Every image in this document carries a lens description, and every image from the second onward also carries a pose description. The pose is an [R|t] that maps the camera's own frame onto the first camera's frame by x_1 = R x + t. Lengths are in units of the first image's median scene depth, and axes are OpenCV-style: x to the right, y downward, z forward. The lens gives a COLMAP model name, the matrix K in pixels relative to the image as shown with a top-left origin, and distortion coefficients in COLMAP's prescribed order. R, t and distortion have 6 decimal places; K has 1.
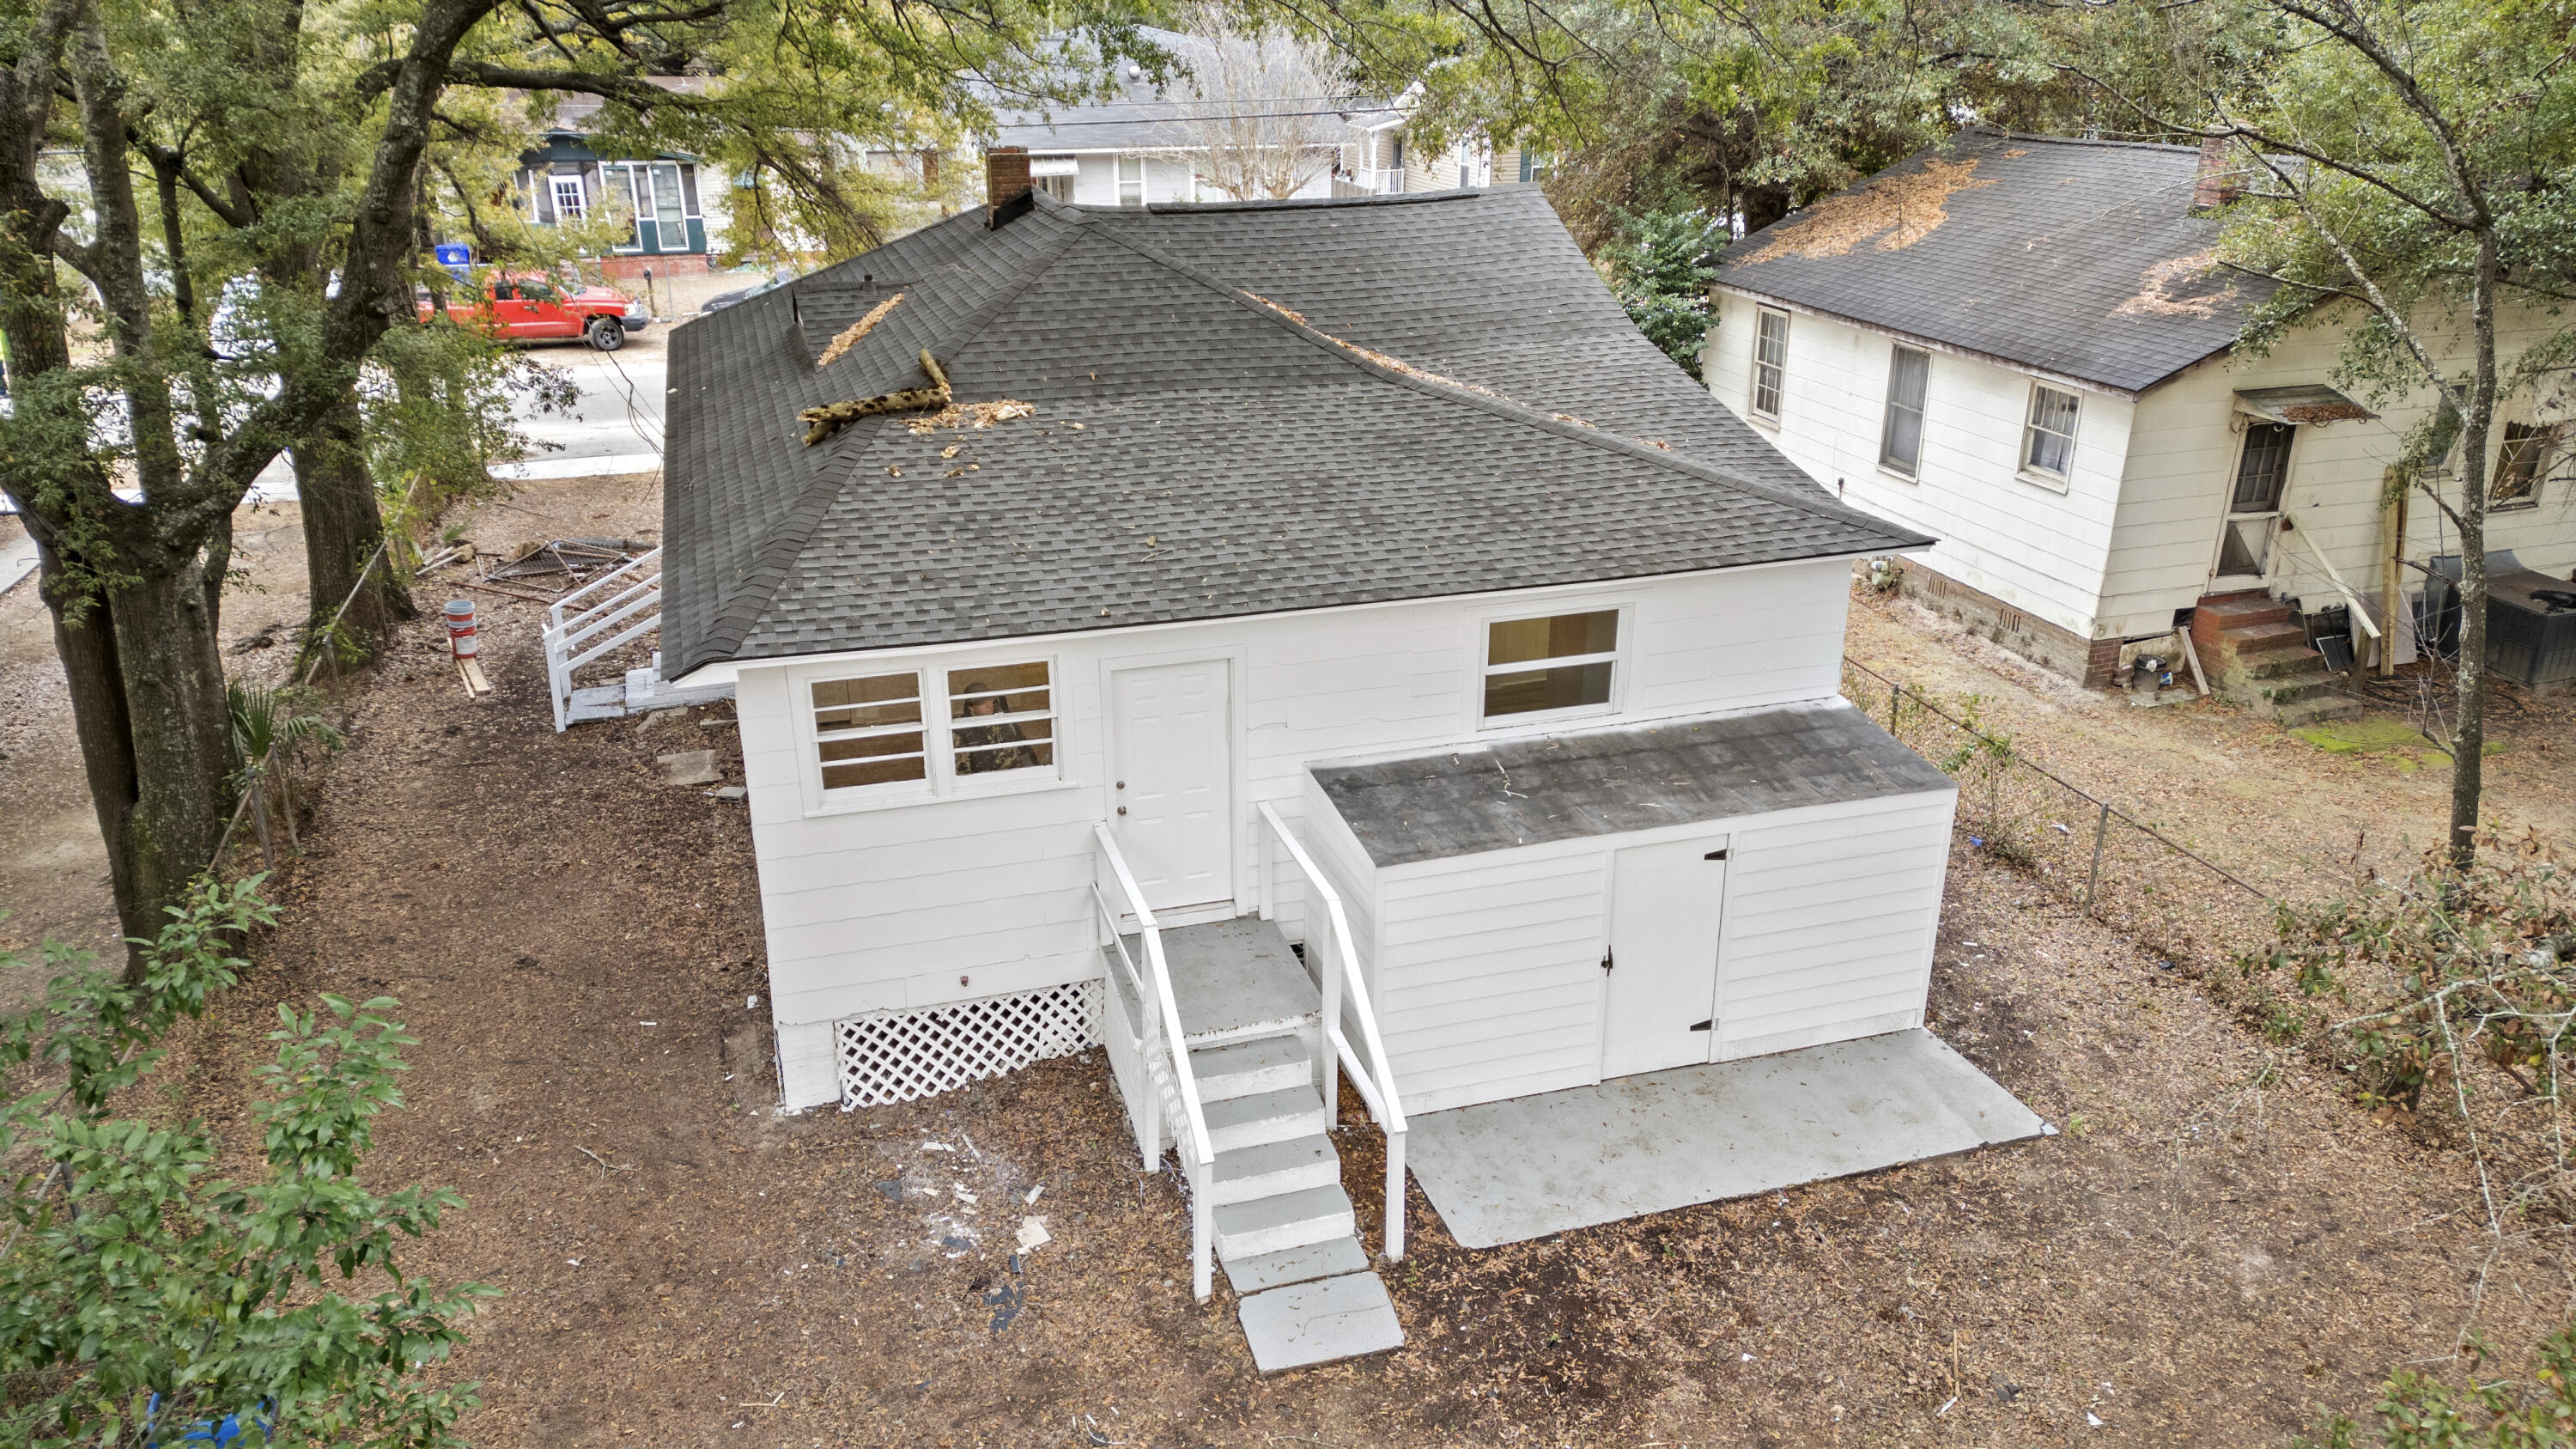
lens RADIAL K [[1850.3, 0, 1293.9], [0, 1850.3, 676.5], [0, 0, 1]] dist [0.046784, -0.002323]
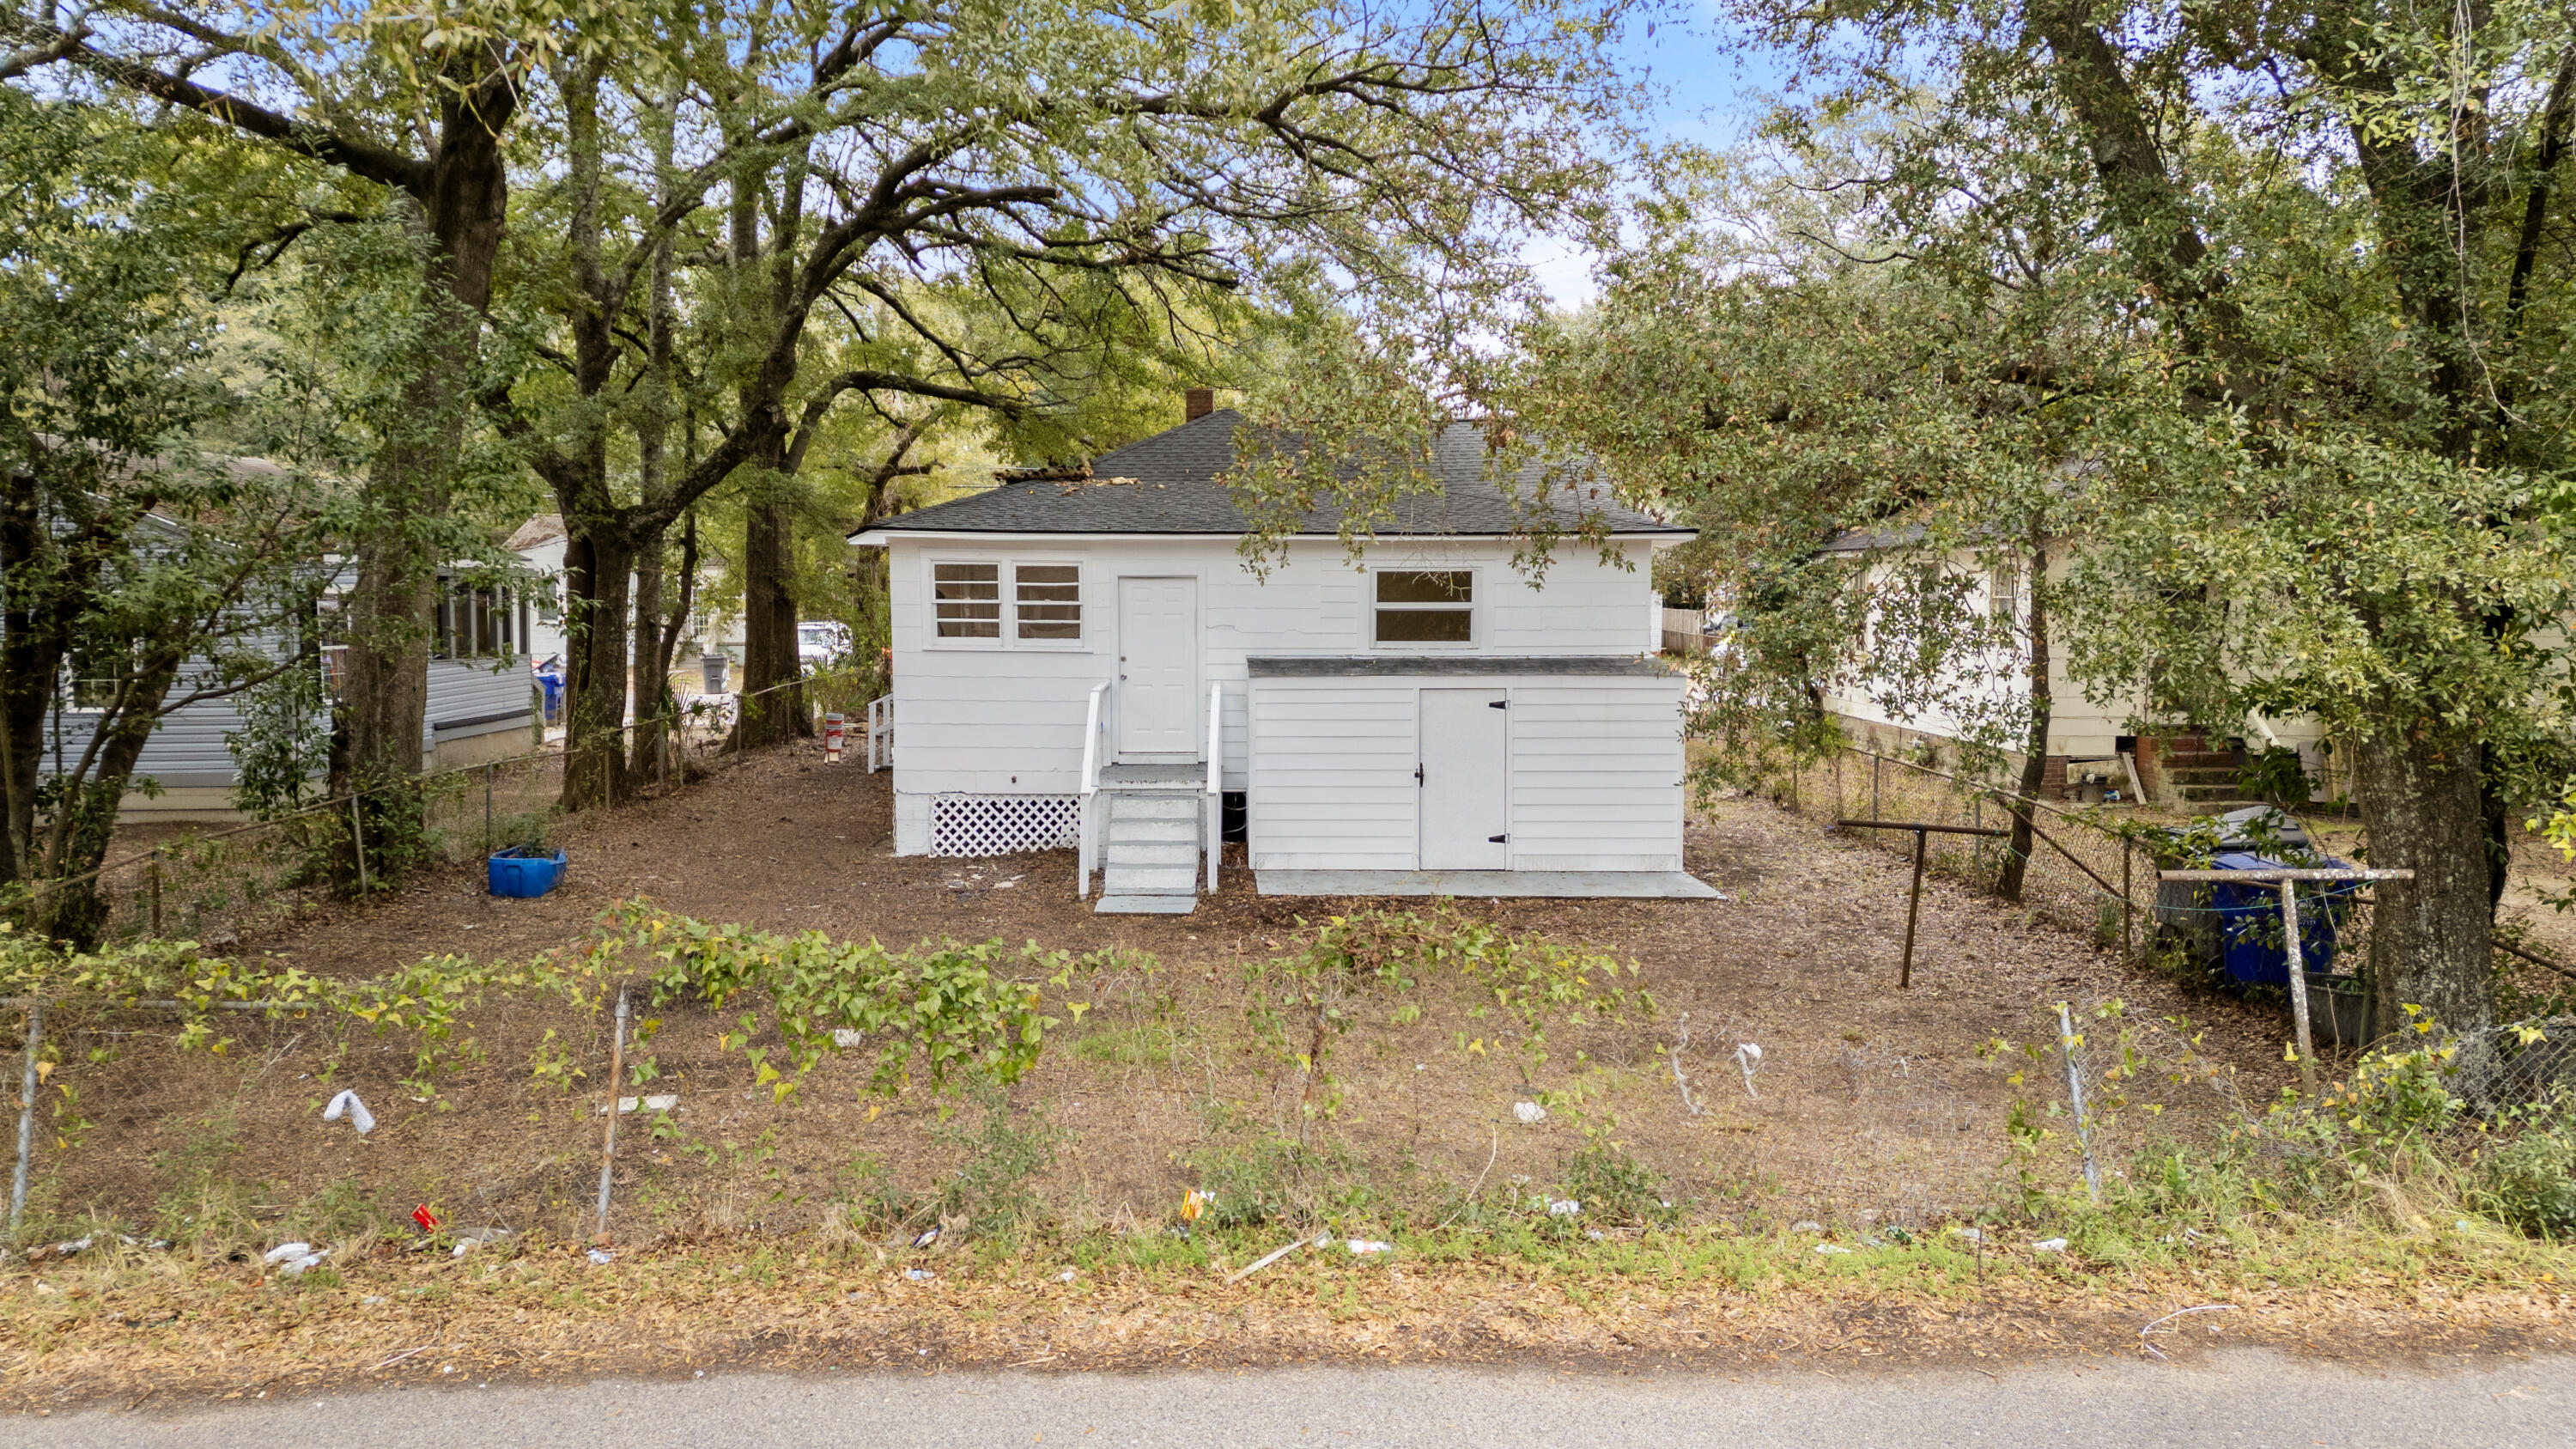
lens RADIAL K [[1850.3, 0, 1293.9], [0, 1850.3, 676.5], [0, 0, 1]] dist [0.046784, -0.002323]
pose [[0.958228, 0.012574, -0.285728, 0.477318], [-0.099568, 0.951204, -0.292057, 0.502812], [0.268114, 0.308306, 0.912722, -0.361394]]
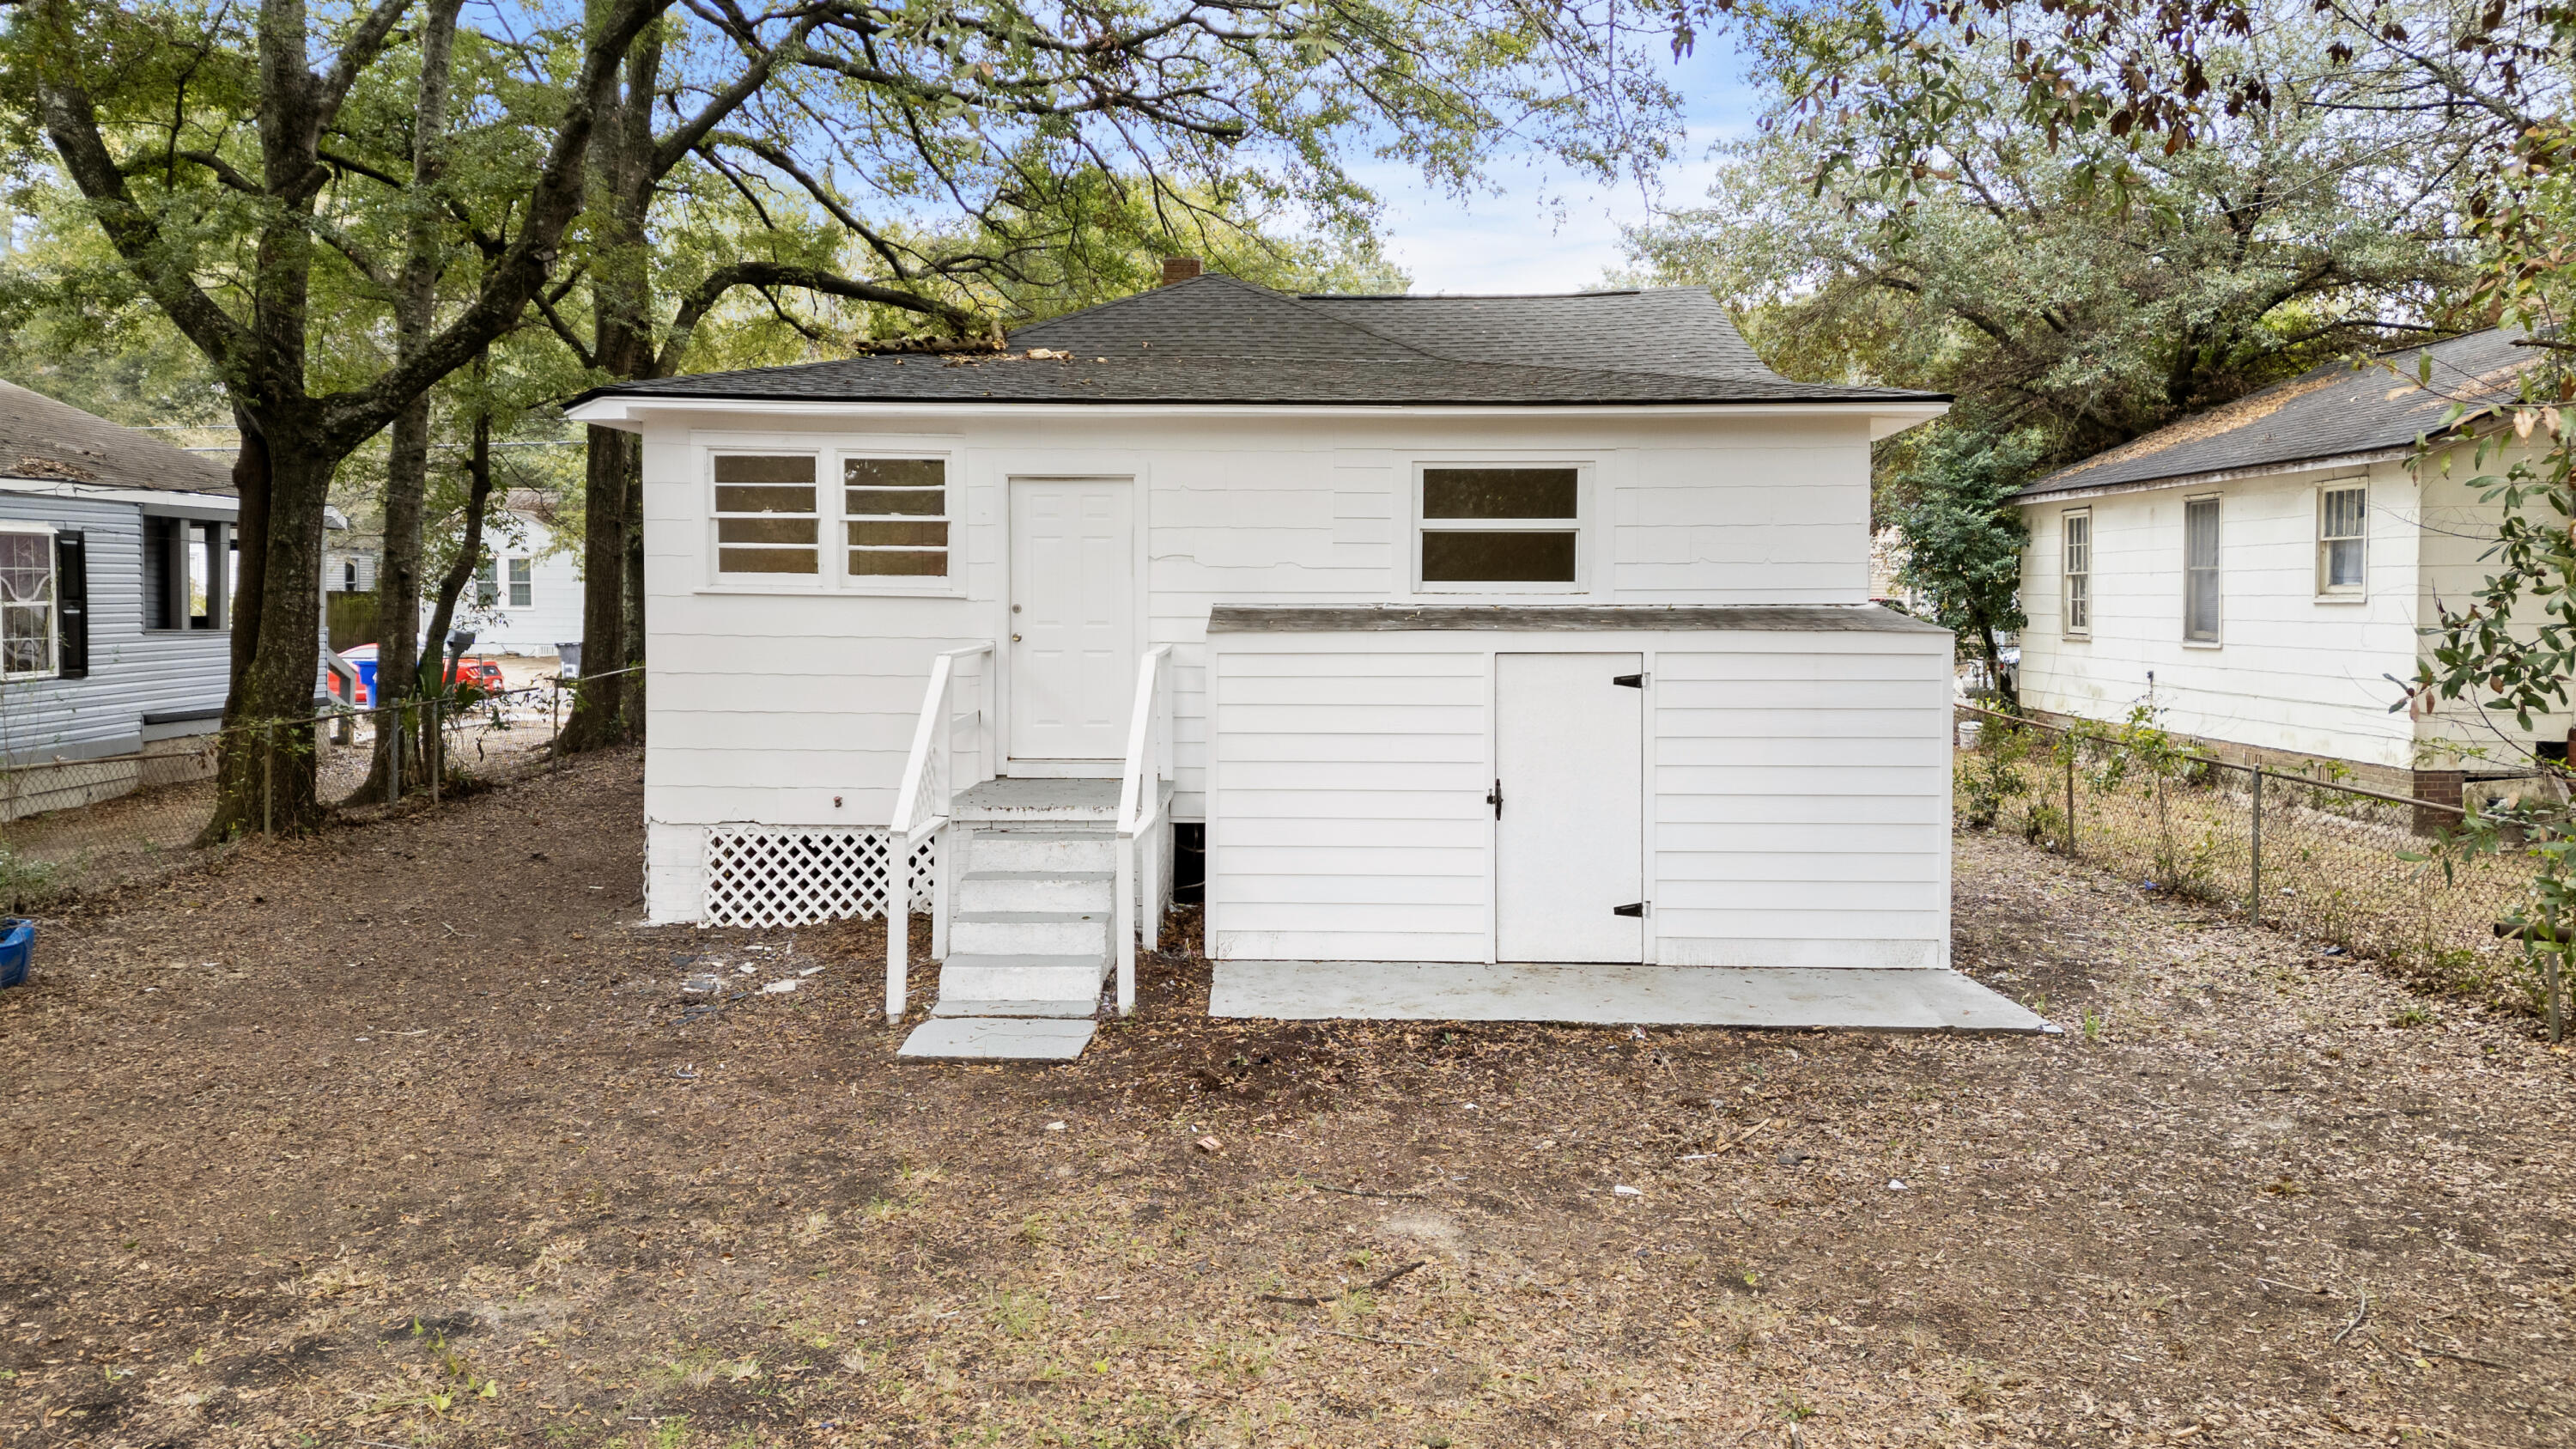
lens RADIAL K [[1848.6, 0, 1295.5], [0, 1848.6, 614.4], [0, 0, 1]] dist [0.042665, 0.000542]
pose [[0.950202, 0.004352, -0.311604, 0.339244], [-0.110739, 0.939358, -0.324567, 0.353206], [0.291295, 0.342911, 0.893061, 0.182028]]
